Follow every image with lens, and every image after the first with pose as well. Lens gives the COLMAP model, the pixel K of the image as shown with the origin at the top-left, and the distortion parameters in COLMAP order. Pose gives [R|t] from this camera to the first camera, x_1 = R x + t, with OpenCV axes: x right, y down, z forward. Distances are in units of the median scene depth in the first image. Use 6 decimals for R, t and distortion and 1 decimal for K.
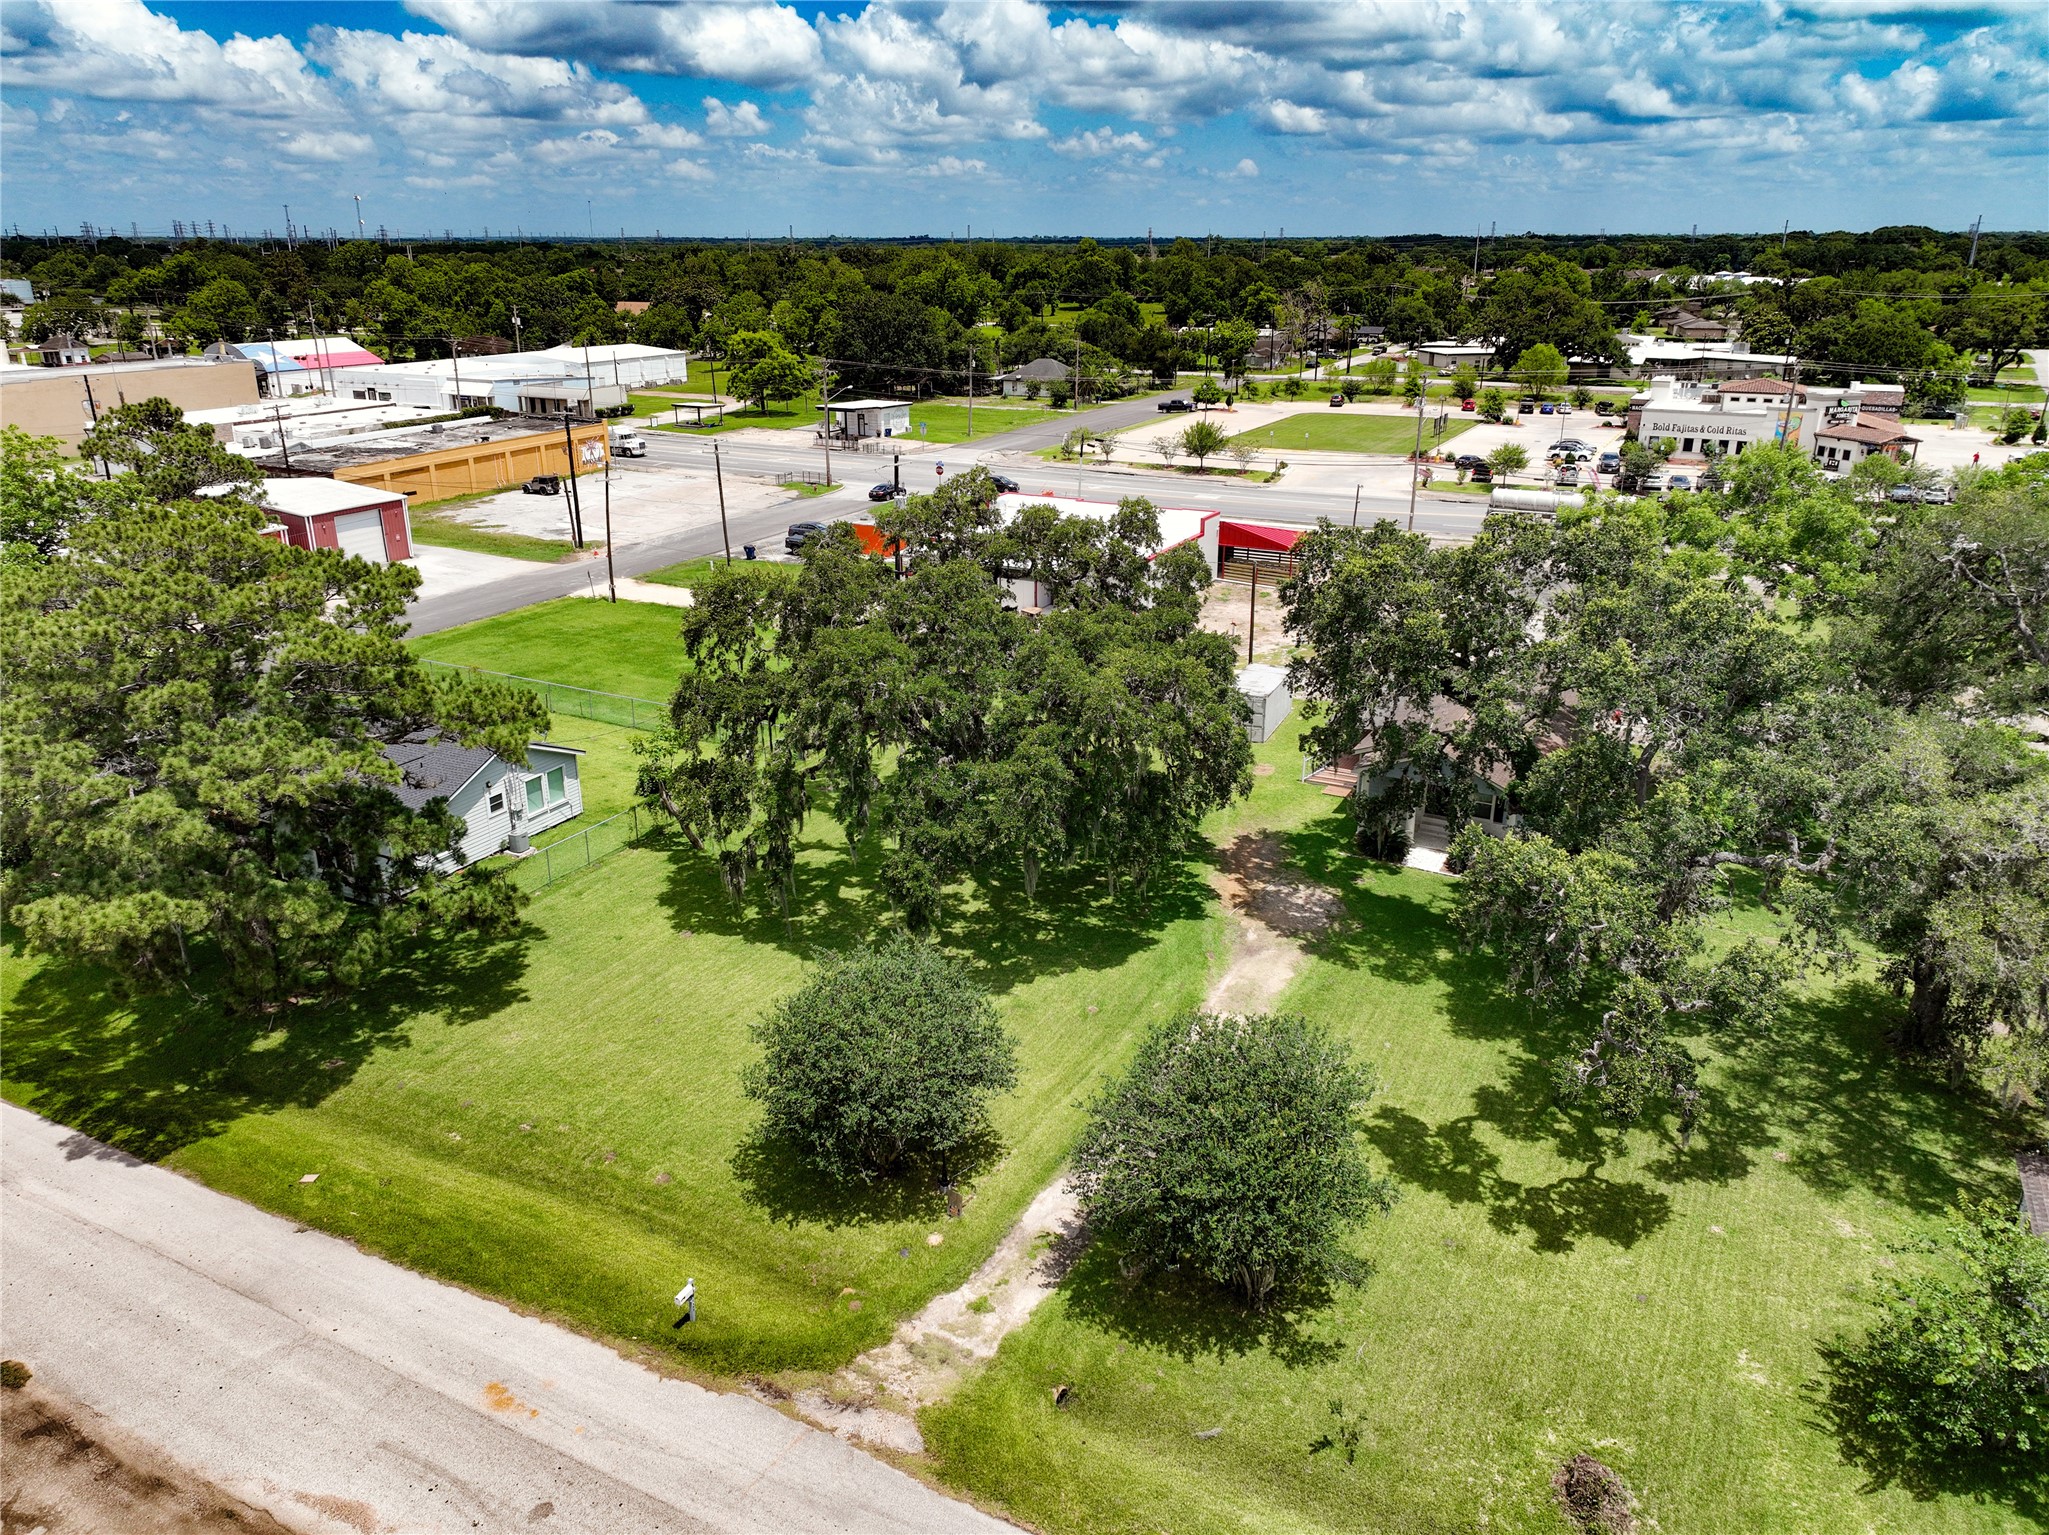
lens RADIAL K [[1469.1, 0, 1024.5], [0, 1469.1, 767.5], [0, 0, 1]] dist [-0.000908, 0.007591]
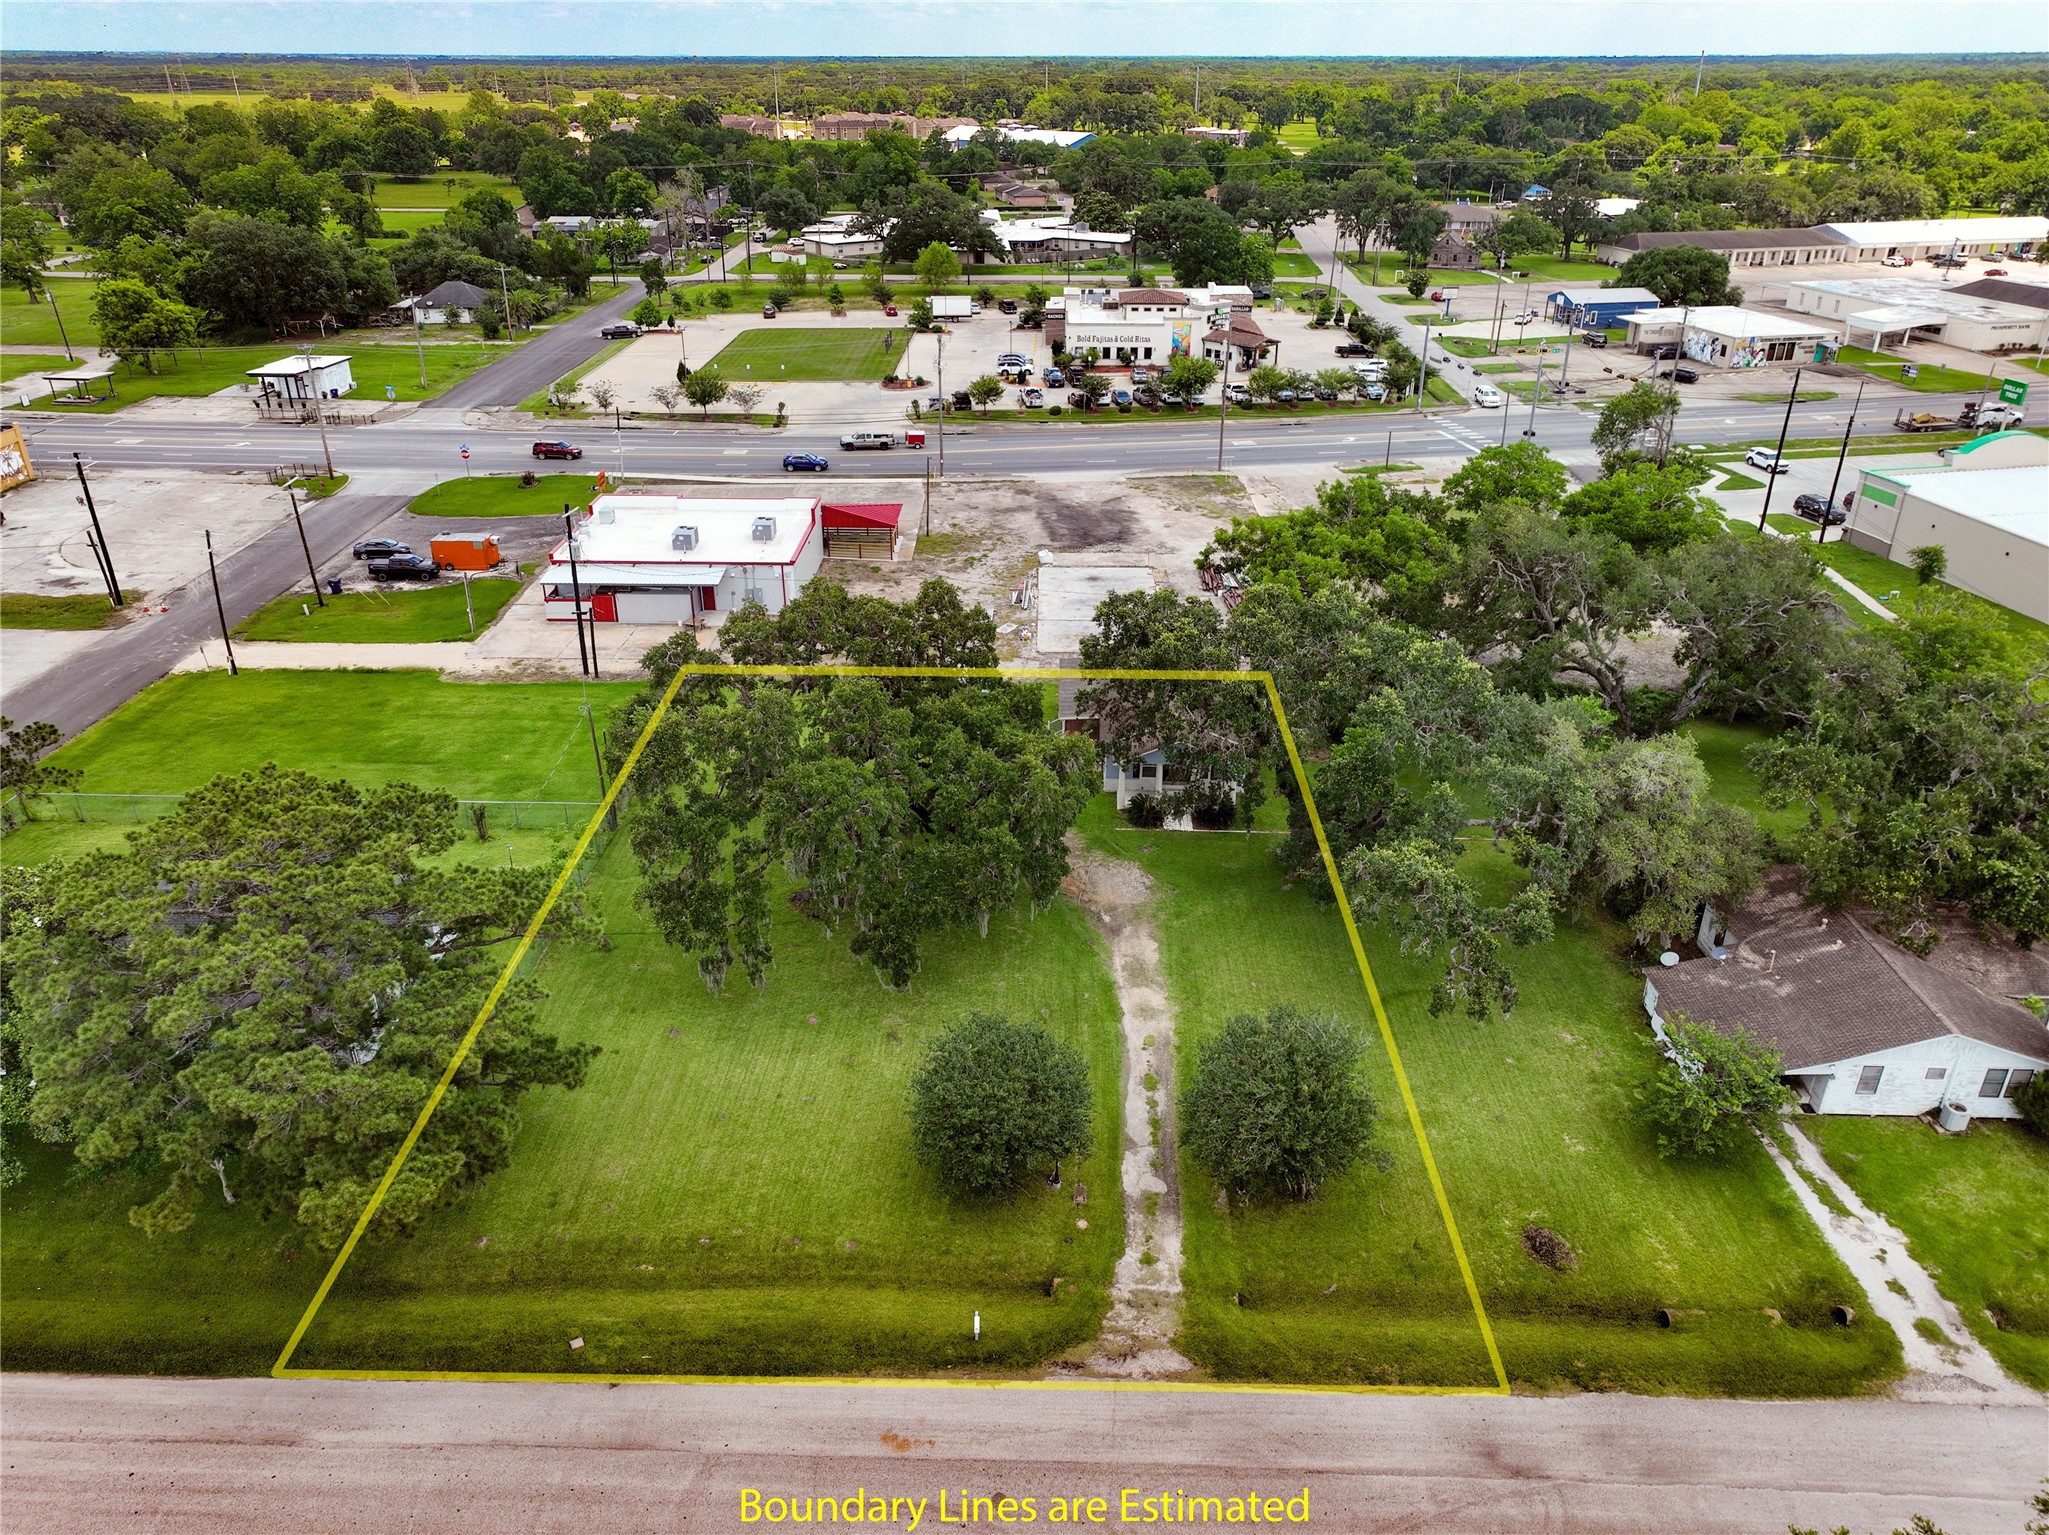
lens RADIAL K [[1453.6, 0, 1024.5], [0, 1453.6, 767.5], [0, 0, 1]] dist [0.003554, -0.005114]
pose [[0.895558, -0.194046, 0.400403, -0.349791], [0.148343, 0.978619, 0.142475, -0.183946], [-0.419488, -0.068197, 0.905195, -0.113065]]
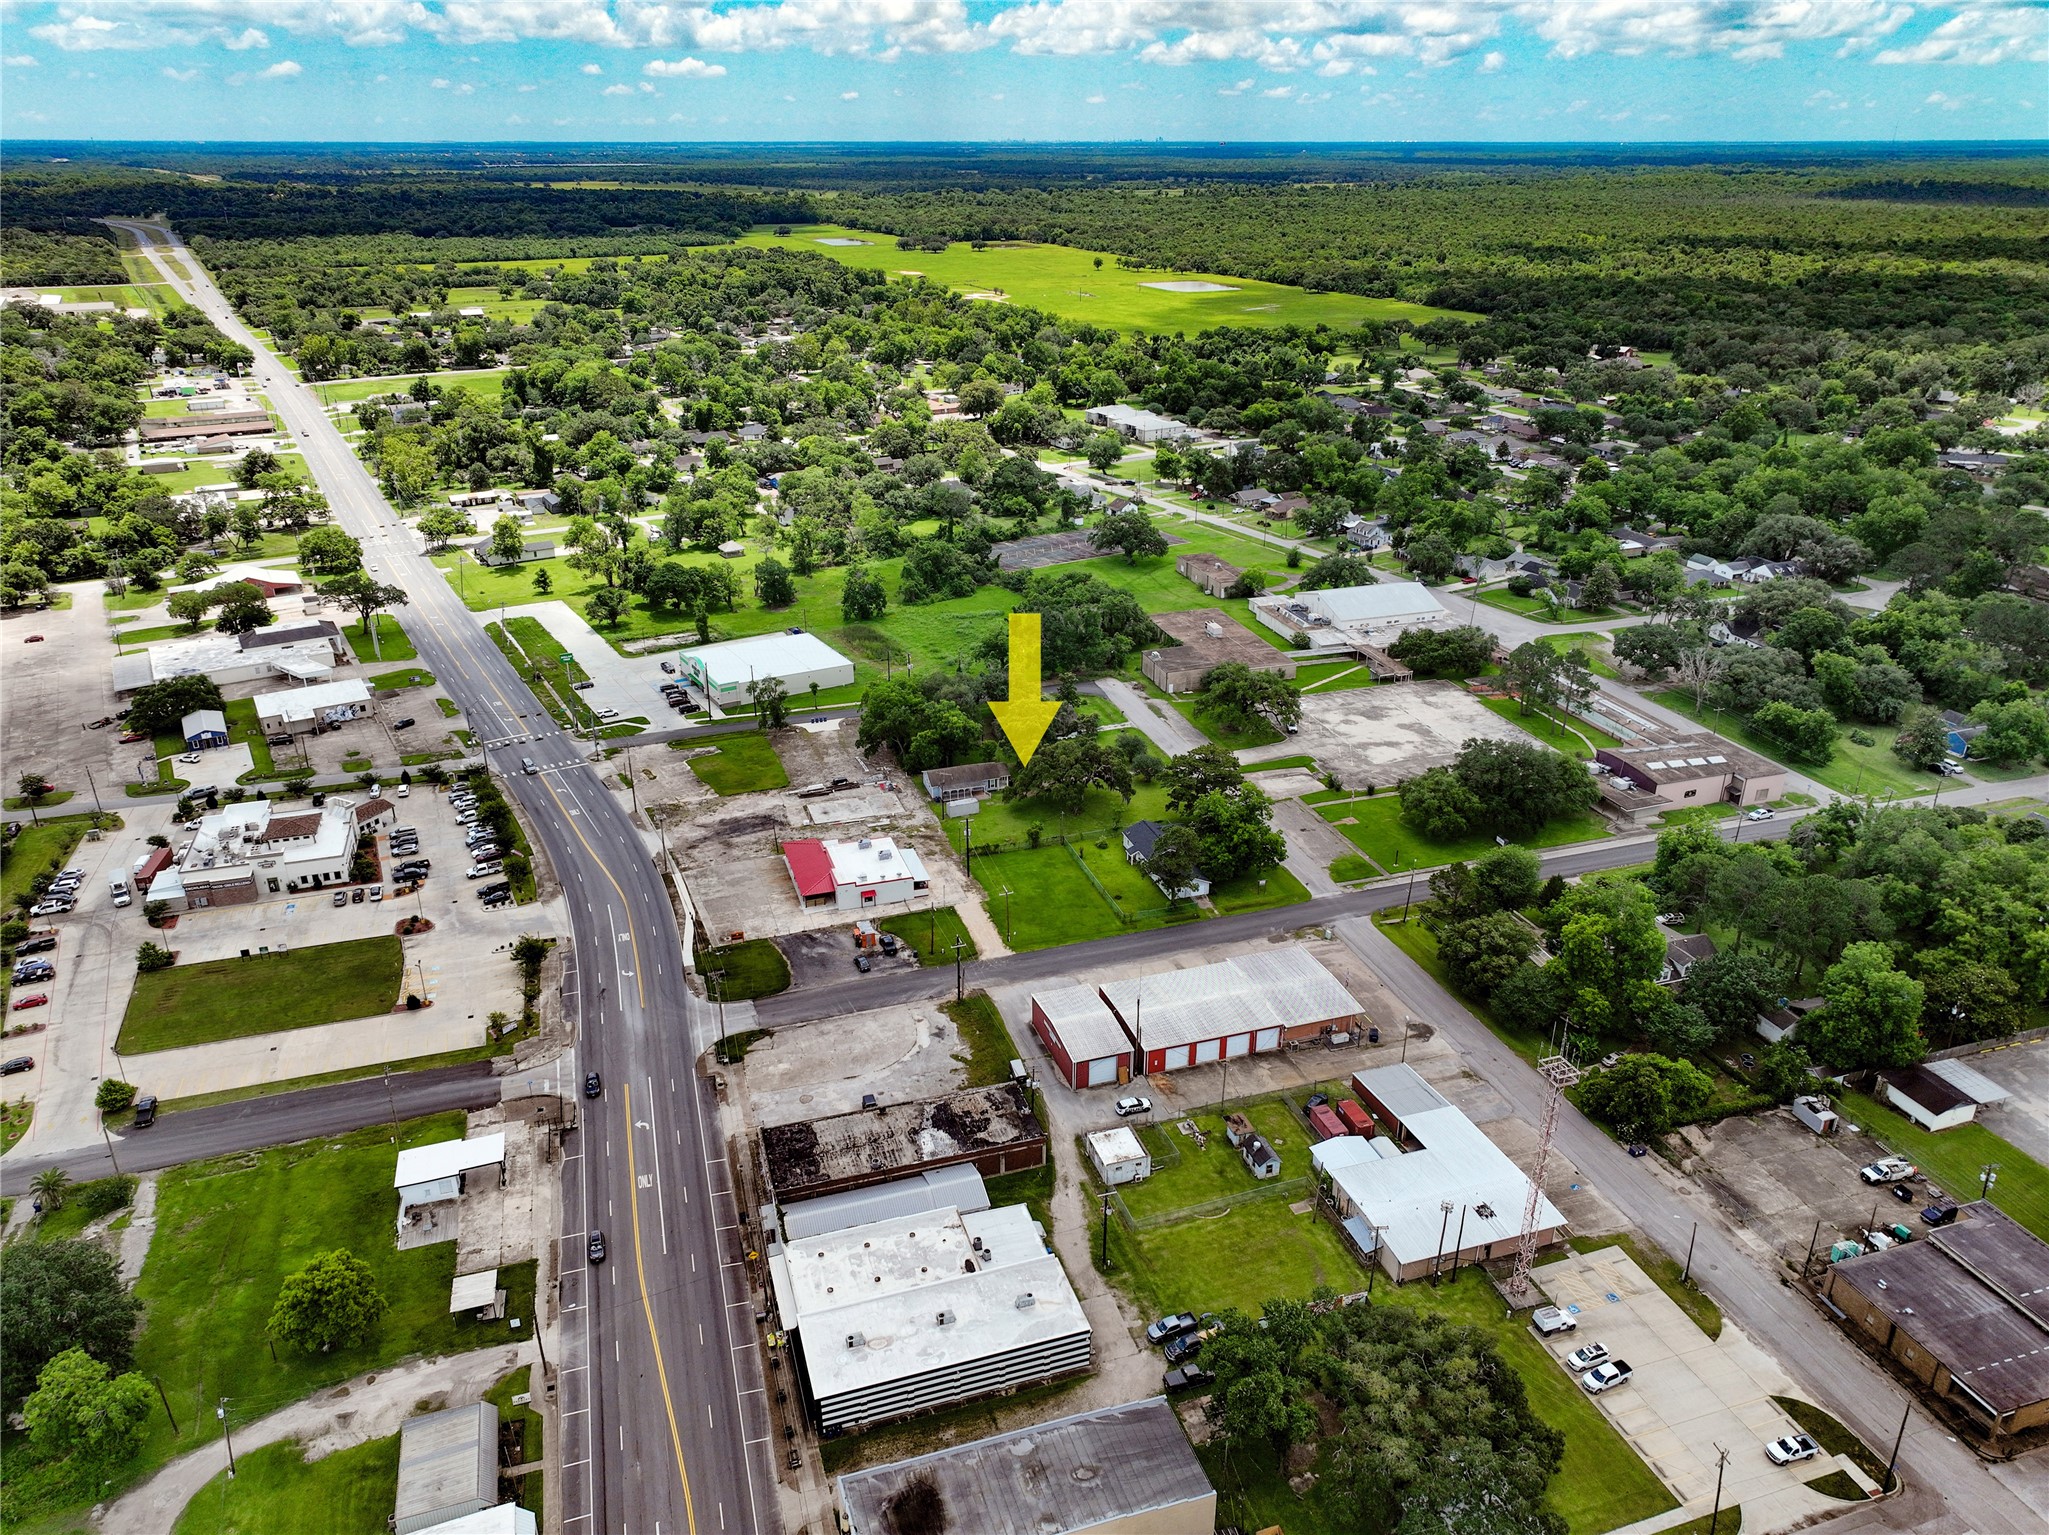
lens RADIAL K [[1378.8, 0, 1024.5], [0, 1378.8, 767.5], [0, 0, 1]] dist [0.001437, -0.000400]
pose [[-0.708177, -0.289952, 0.643749, -2.741864], [0.239254, 0.759280, 0.605187, -2.765583], [-0.664261, 0.582599, -0.468333, 3.069644]]
